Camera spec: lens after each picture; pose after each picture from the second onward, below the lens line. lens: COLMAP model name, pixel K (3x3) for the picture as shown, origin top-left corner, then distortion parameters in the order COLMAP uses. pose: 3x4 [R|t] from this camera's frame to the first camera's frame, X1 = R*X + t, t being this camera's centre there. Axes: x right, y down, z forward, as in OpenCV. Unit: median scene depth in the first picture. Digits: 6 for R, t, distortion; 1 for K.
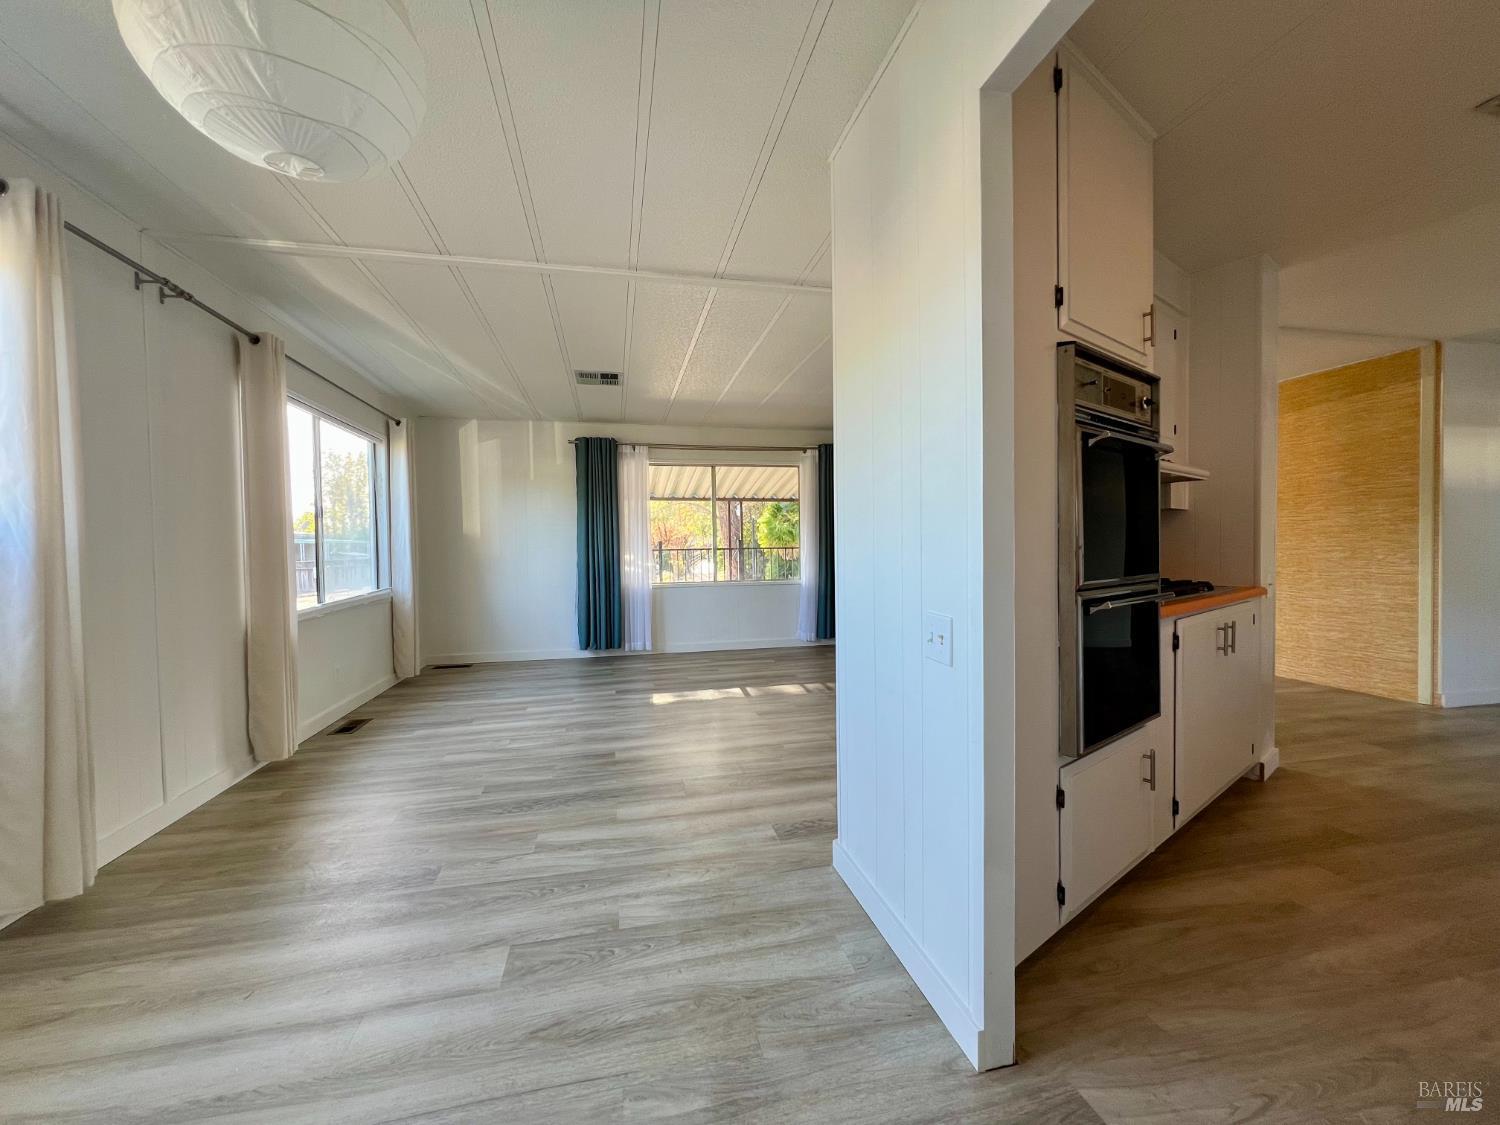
lens RADIAL K [[605.8, 0, 750.4], [0, 605.8, 560.3], [0, 0, 1]] dist [0.000233, 0.000591]
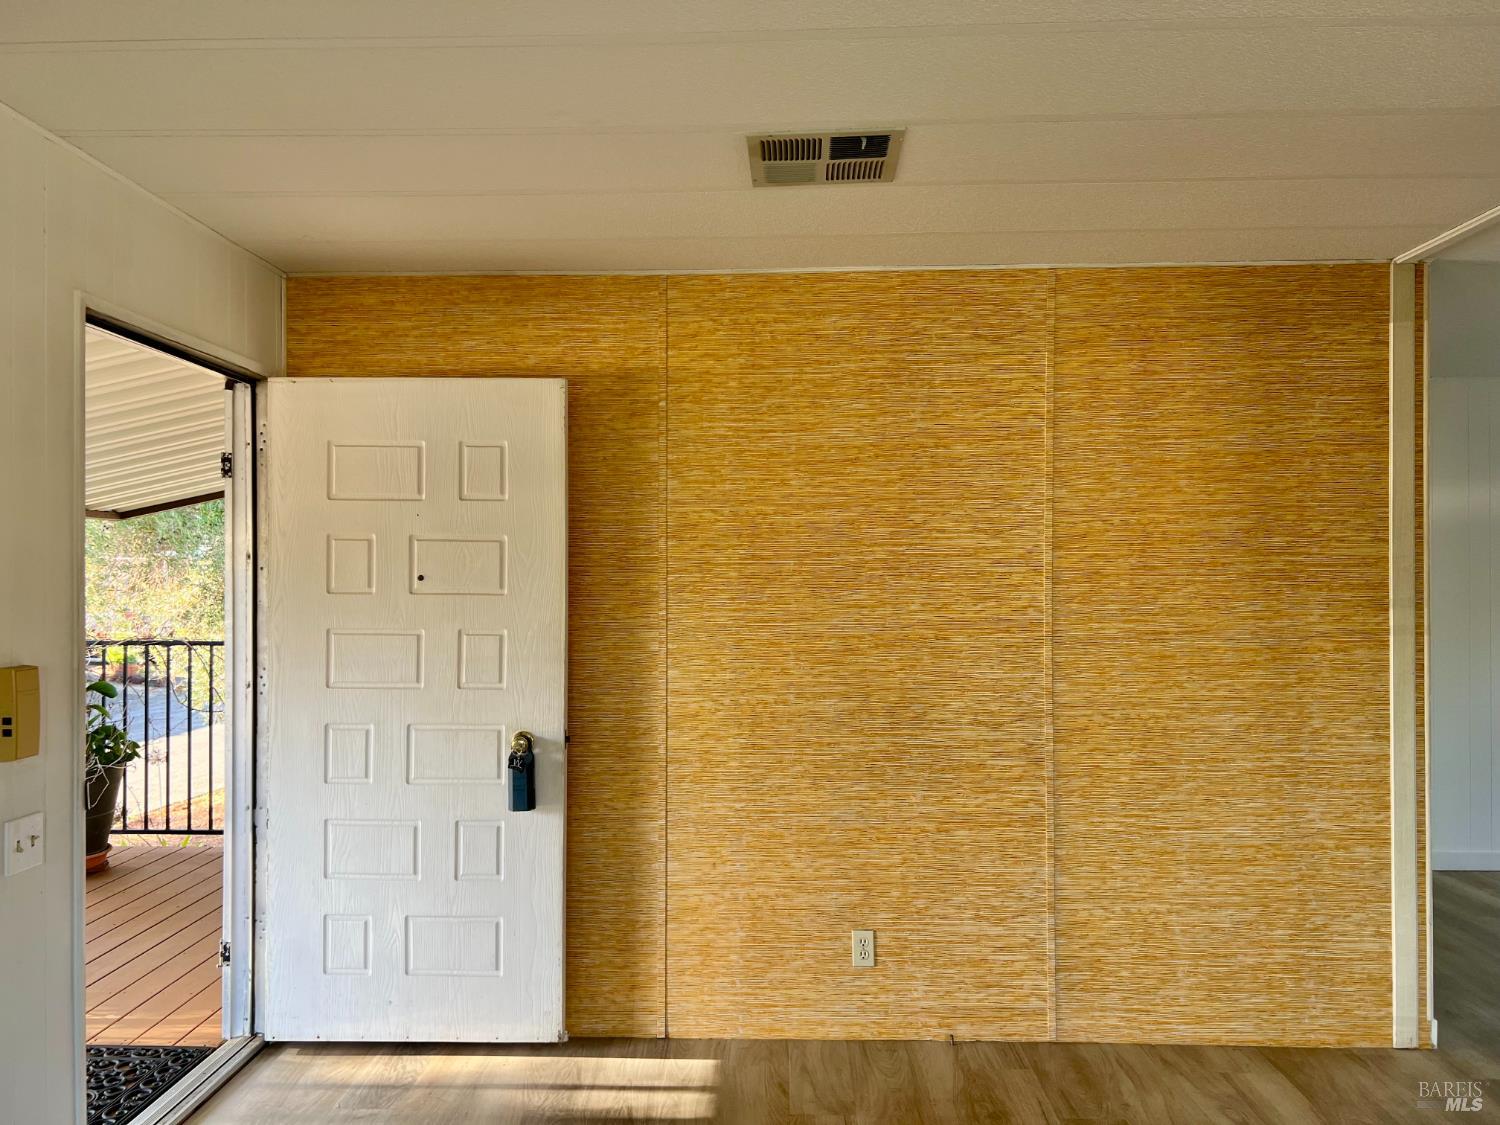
lens RADIAL K [[1135.8, 0, 744.8], [0, 1135.8, 573.1], [0, 0, 1]] dist [0.042787, -0.052716]
pose [[0.259210, 0.015572, 0.965696, 0.126701], [0.019866, 0.999573, -0.021451, -0.092539], [-0.965617, 0.024745, 0.258789, 1.053185]]
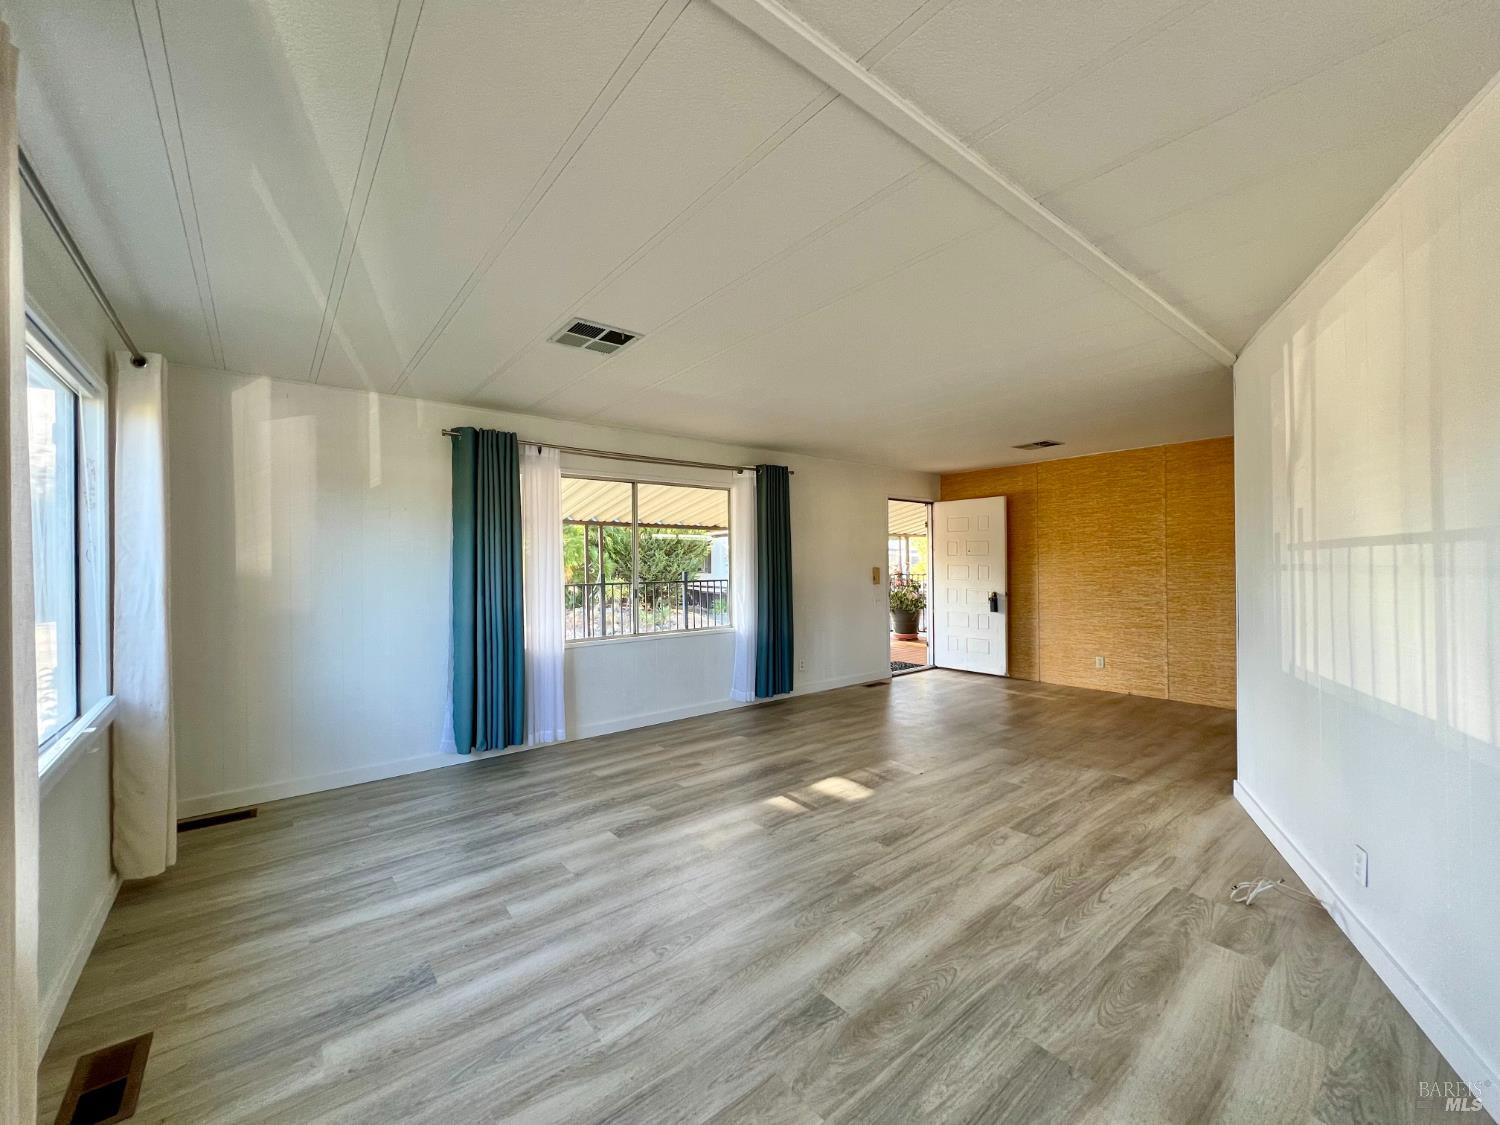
lens RADIAL K [[605.8, 0, 750.4], [0, 605.8, 560.3], [0, 0, 1]] dist [0.000233, 0.000591]
pose [[0.898296, 0.006362, 0.439344, -0.358693], [0.008048, 0.999489, -0.030929, -0.045205], [-0.439316, 0.031319, 0.897786, 0.347845]]
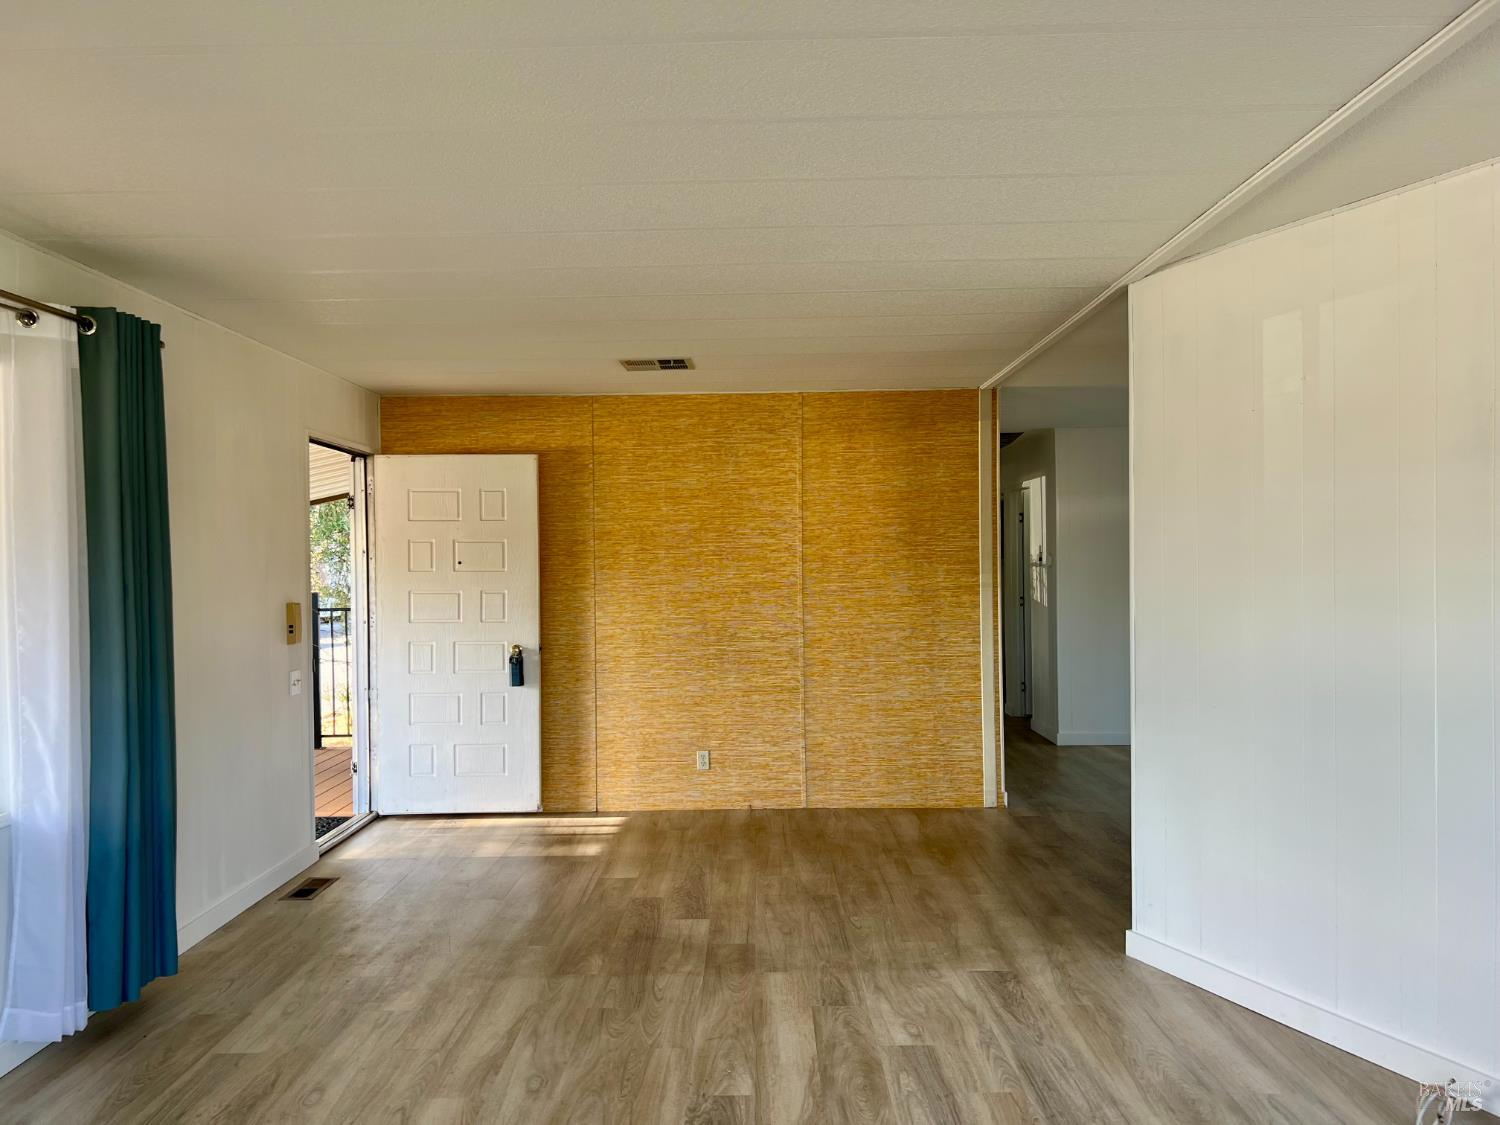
lens RADIAL K [[1121.6, 0, 748.1], [0, 1121.6, 572.5], [0, 0, 1]] dist [0.110847, -0.176758]
pose [[0.233731, 0.000451, 0.972301, -0.435711], [0.030872, 0.999492, -0.007885, -0.076858], [-0.971811, 0.031860, 0.233598, 0.801447]]
